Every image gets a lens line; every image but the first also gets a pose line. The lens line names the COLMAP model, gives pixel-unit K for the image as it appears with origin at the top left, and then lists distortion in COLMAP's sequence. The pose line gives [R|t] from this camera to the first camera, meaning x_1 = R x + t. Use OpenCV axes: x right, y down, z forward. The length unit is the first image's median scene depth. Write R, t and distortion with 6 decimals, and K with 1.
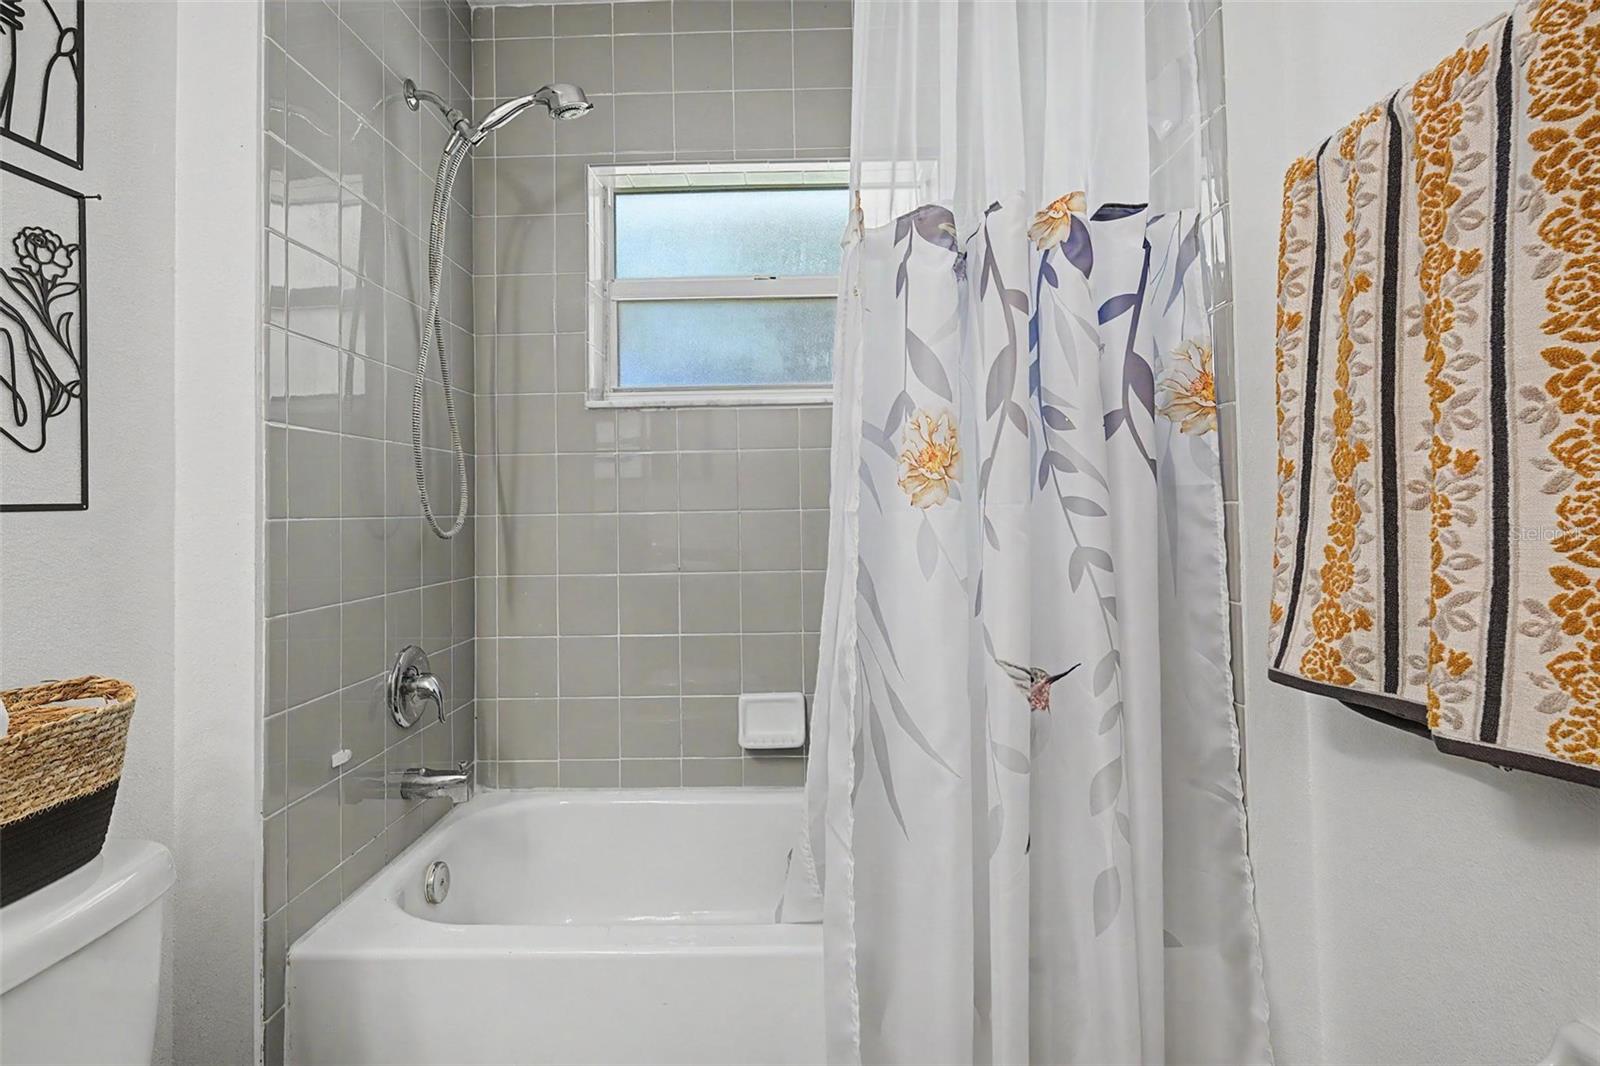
lens RADIAL K [[827.3, 0, 796.9], [0, 827.3, 487.4], [0, 0, 1]] dist [0.001355, -0.000428]
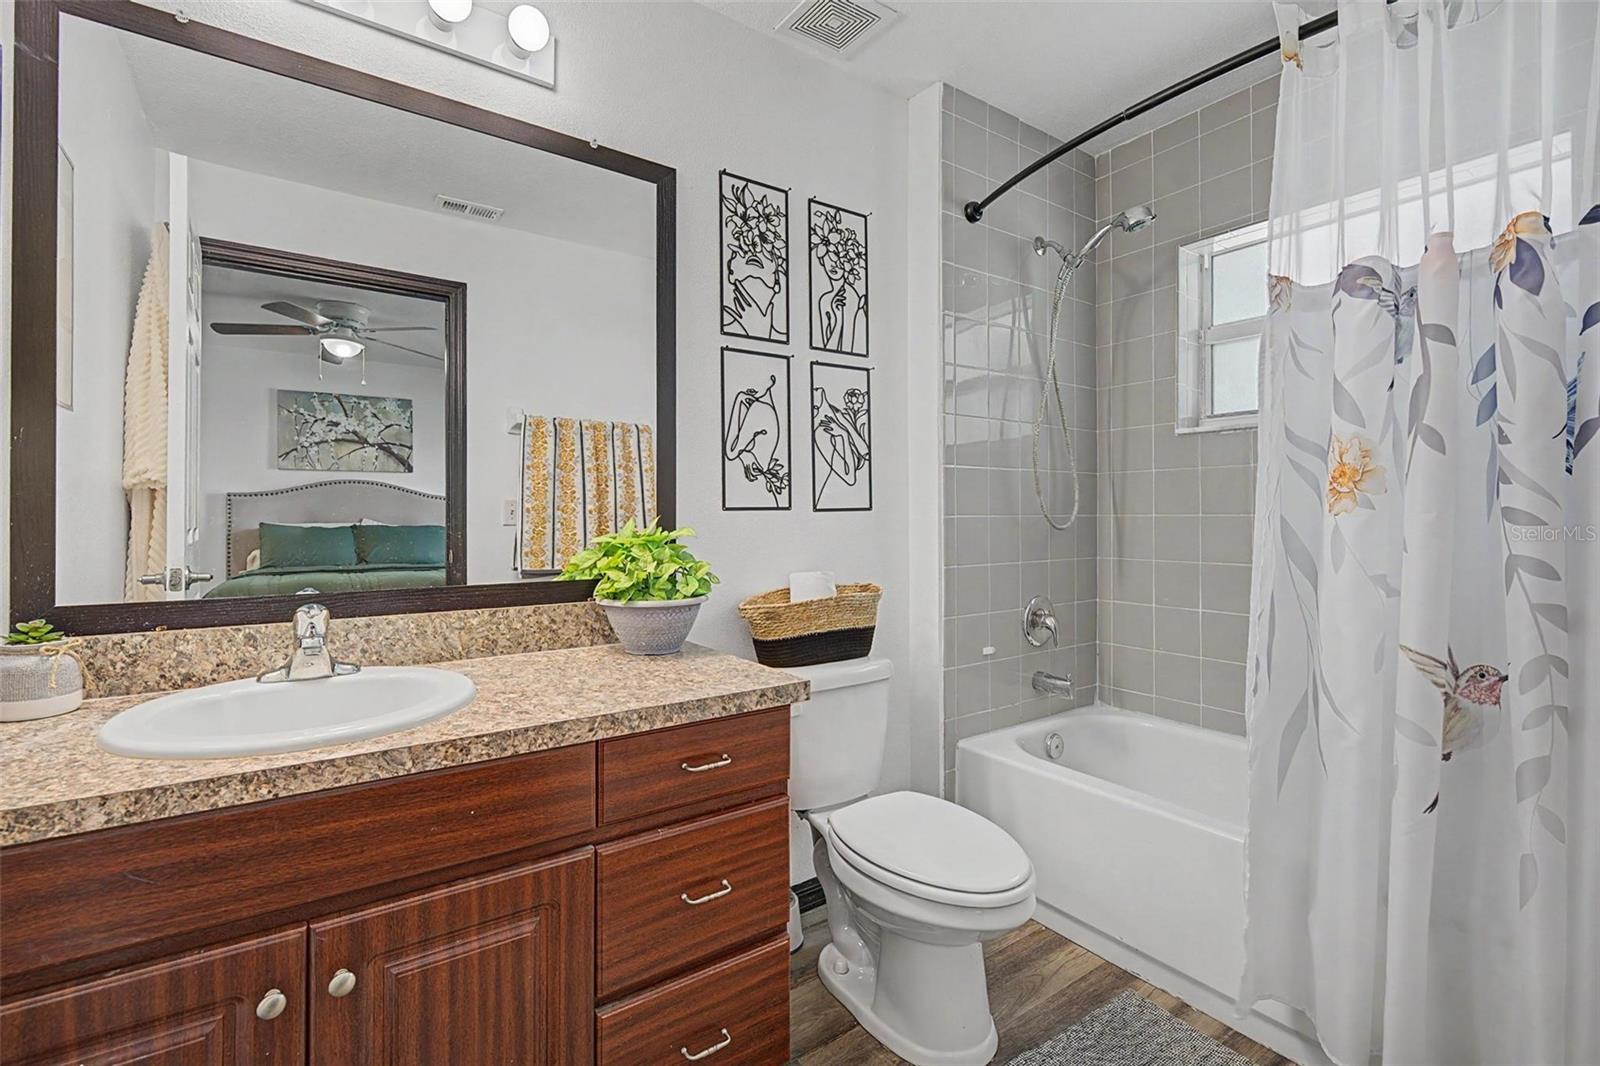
lens RADIAL K [[728.8, 0, 797.3], [0, 728.8, 521.0], [0, 0, 1]] dist [-0.000676, -0.000237]
pose [[0.602364, 0.017716, -0.798025, 0.527038], [0.015712, 0.999297, 0.034044, -0.012973], [0.798067, -0.033046, 0.601662, -0.305412]]
